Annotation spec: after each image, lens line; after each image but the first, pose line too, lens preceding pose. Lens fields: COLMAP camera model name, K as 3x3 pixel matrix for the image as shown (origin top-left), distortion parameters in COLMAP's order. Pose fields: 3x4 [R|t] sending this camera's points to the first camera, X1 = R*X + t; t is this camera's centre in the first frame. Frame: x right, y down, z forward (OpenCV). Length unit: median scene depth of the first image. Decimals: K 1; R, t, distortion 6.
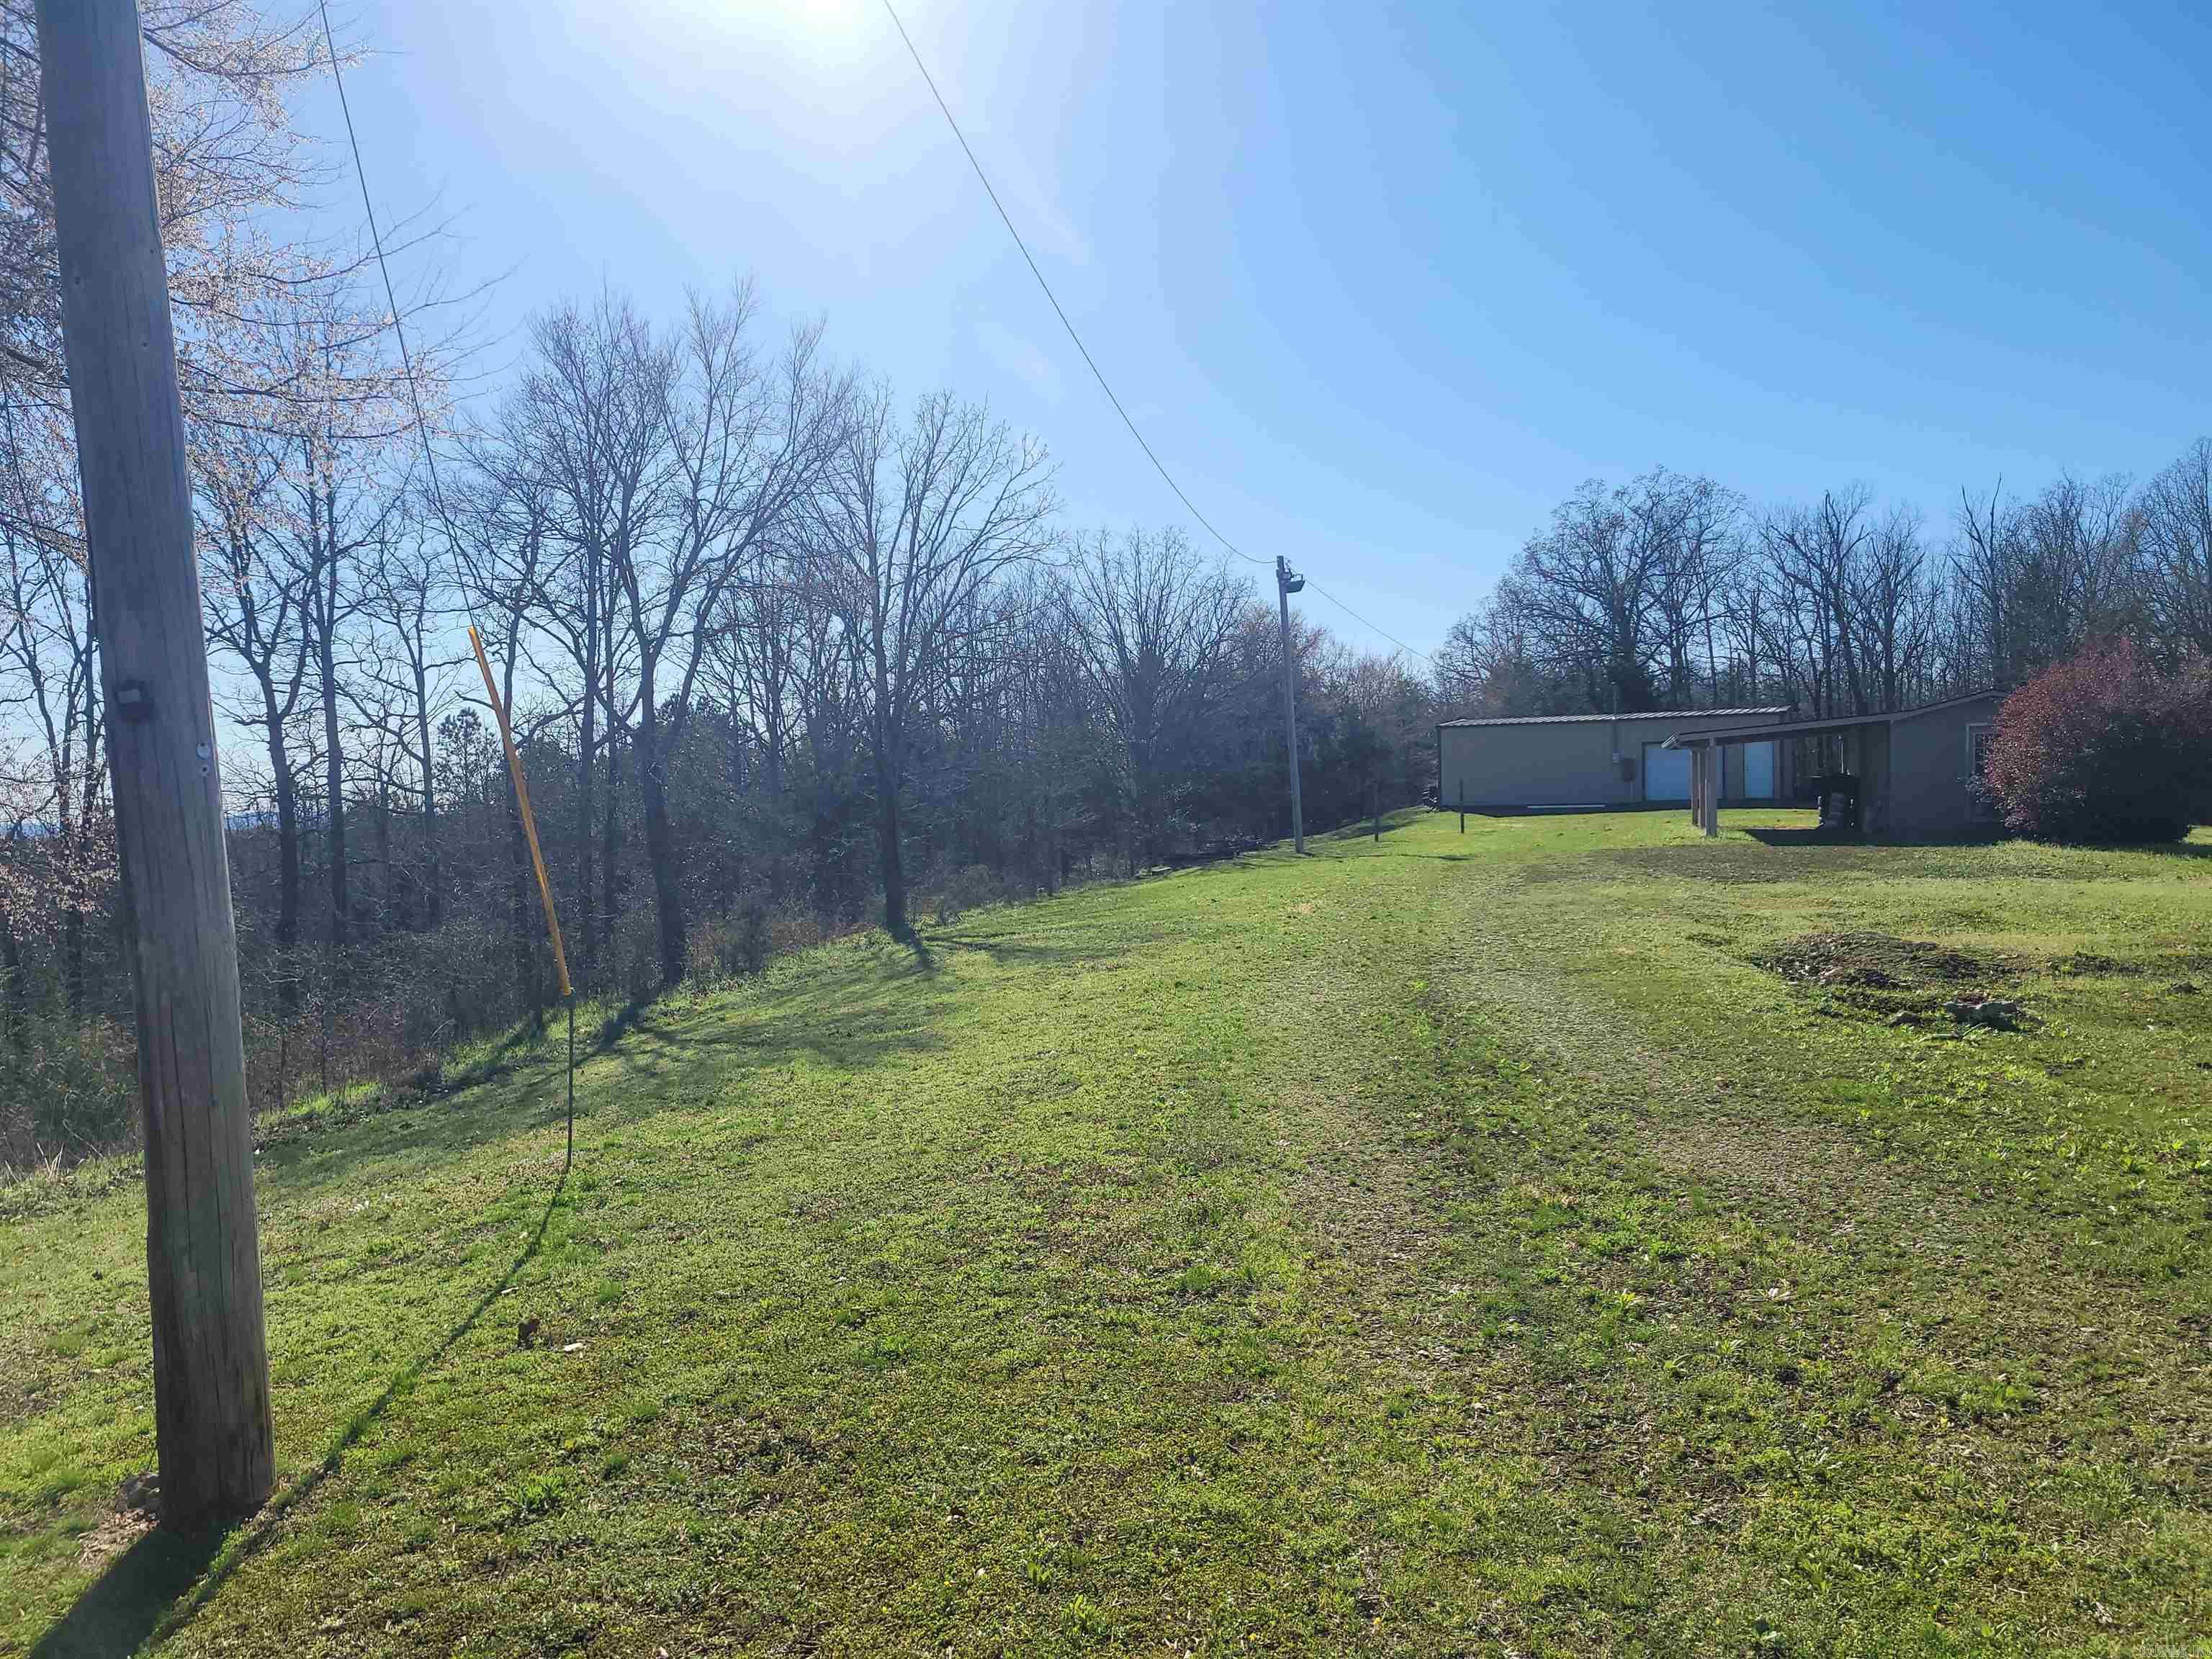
lens RADIAL K [[1665.0, 0, 1106.1], [0, 1665.0, 889.9], [0, 0, 1]] dist [0.006086, 0.004324]
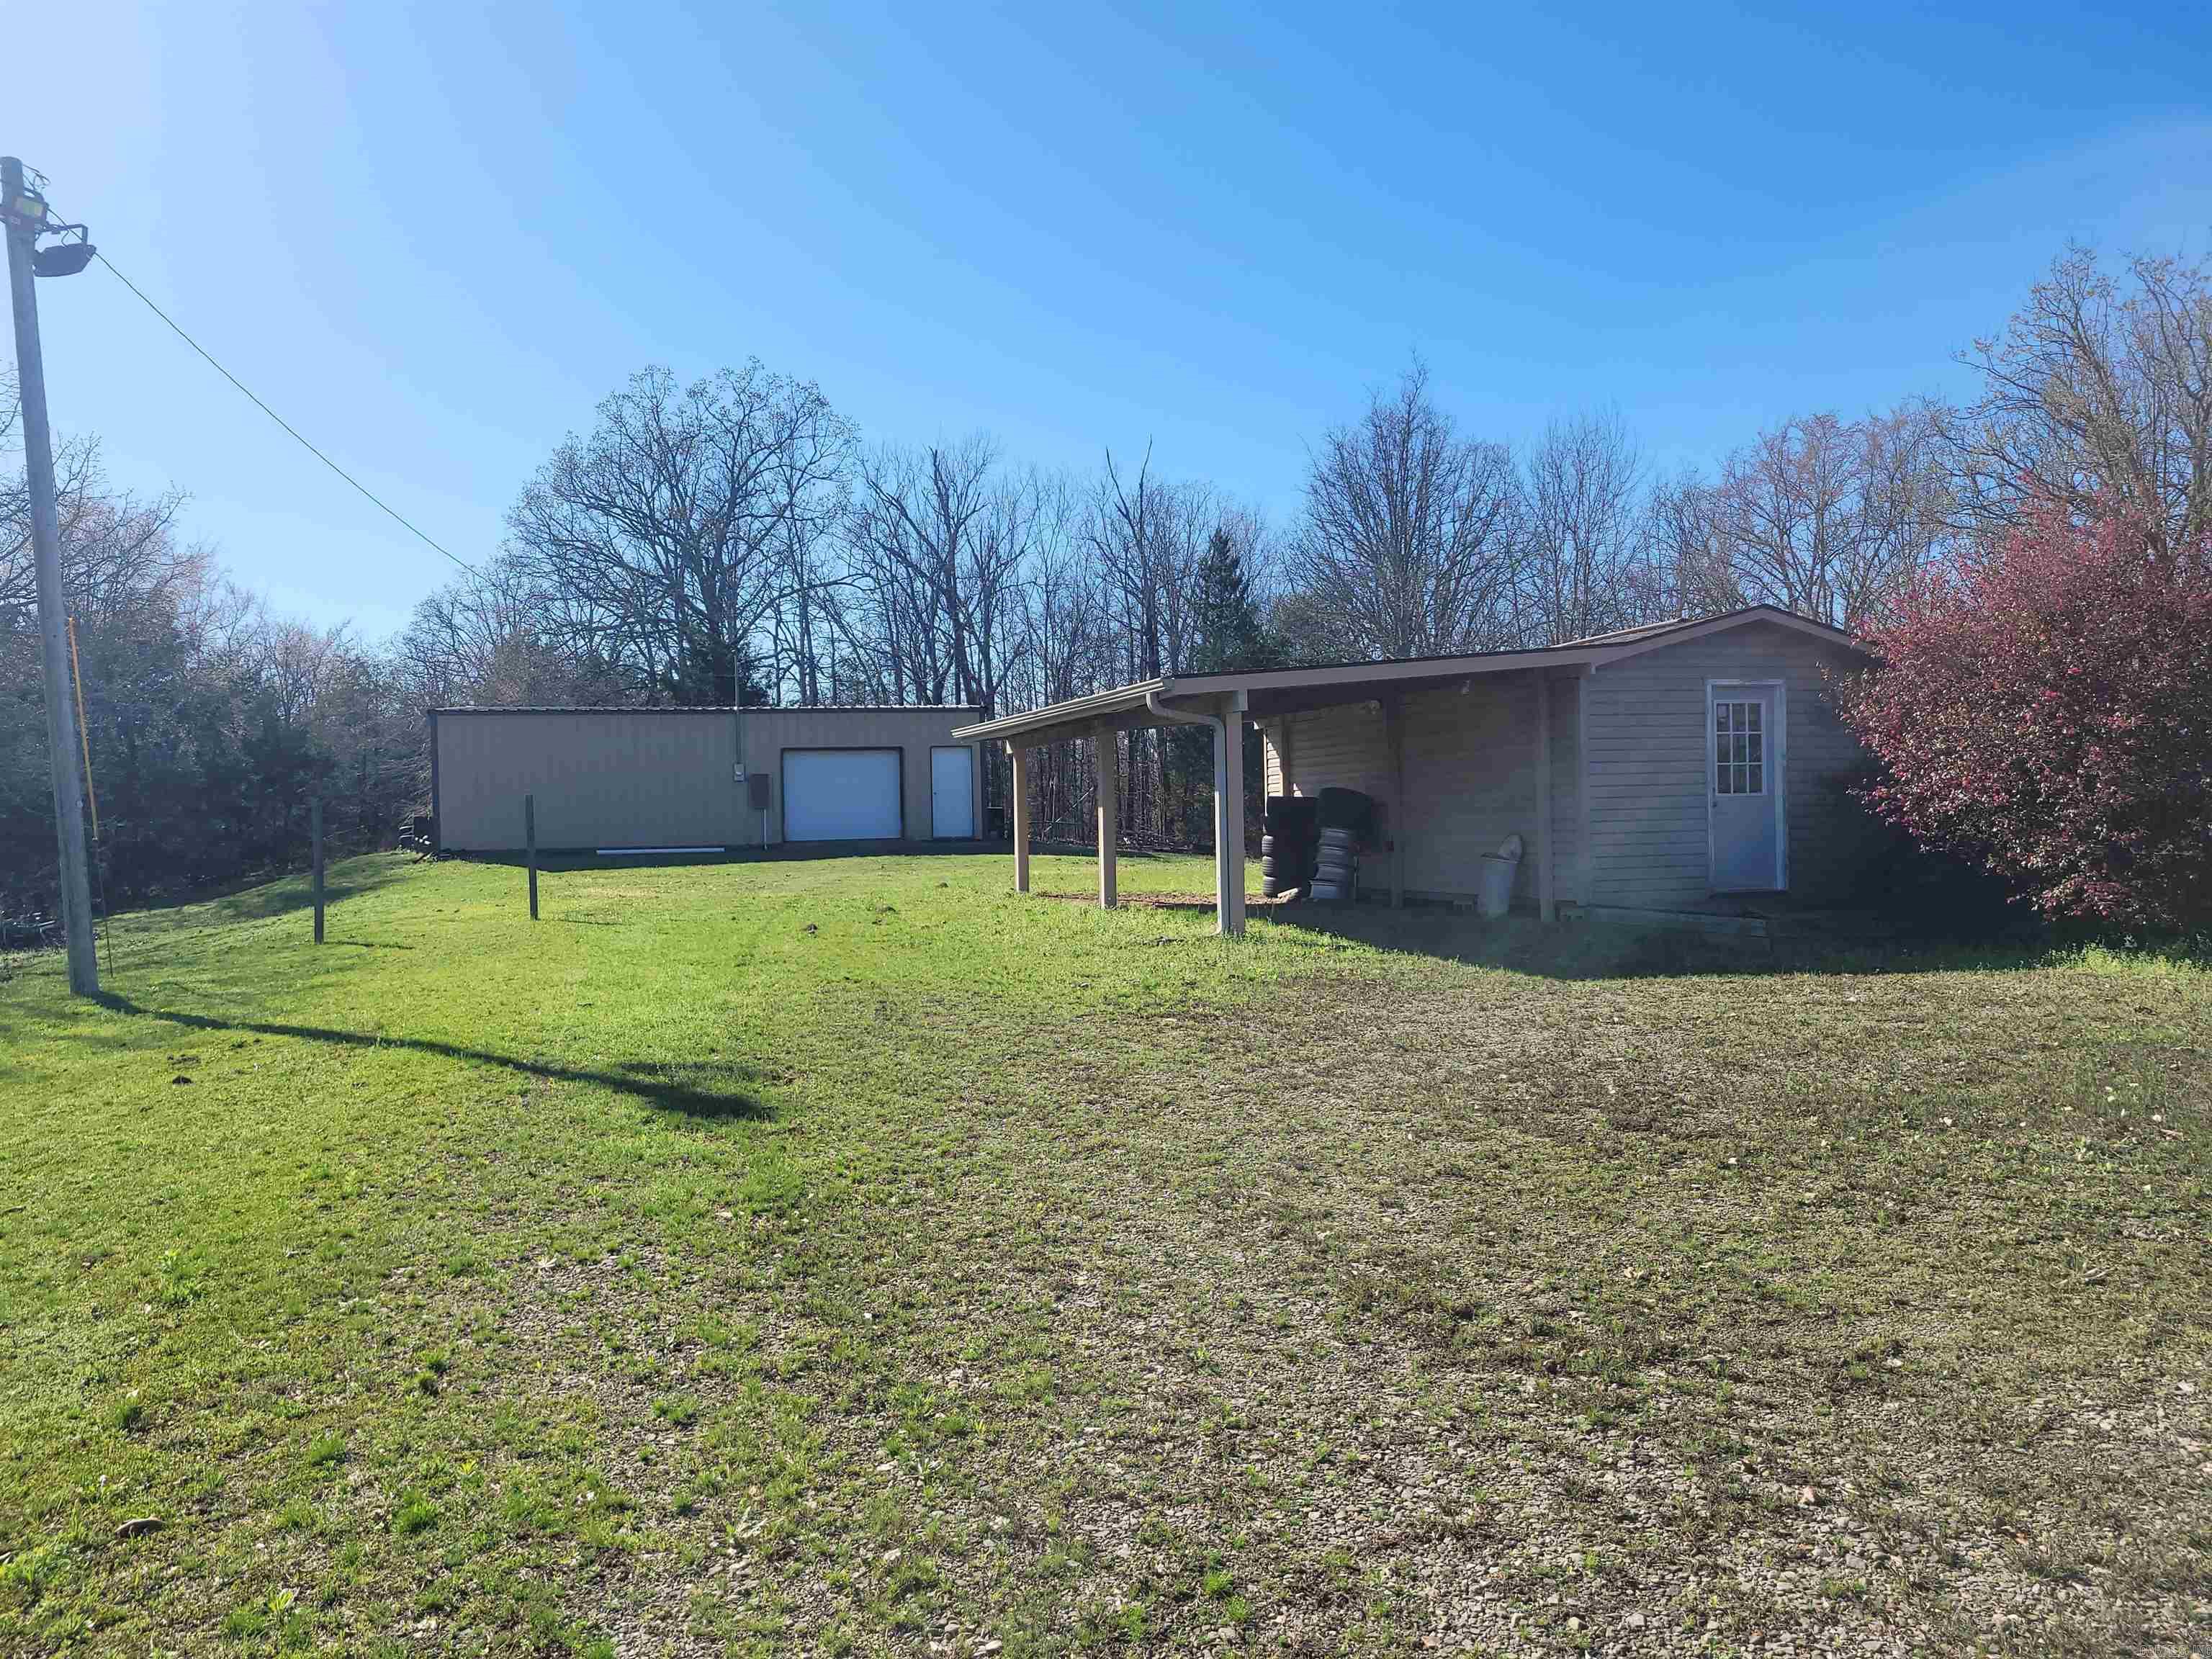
lens RADIAL K [[1665.0, 0, 1106.1], [0, 1665.0, 889.9], [0, 0, 1]] dist [0.006086, 0.004324]
pose [[0.821816, -0.009767, 0.569670, 0.055944], [0.024258, 0.999546, -0.017859, -0.018486], [-0.569237, 0.028496, 0.821680, 0.349740]]
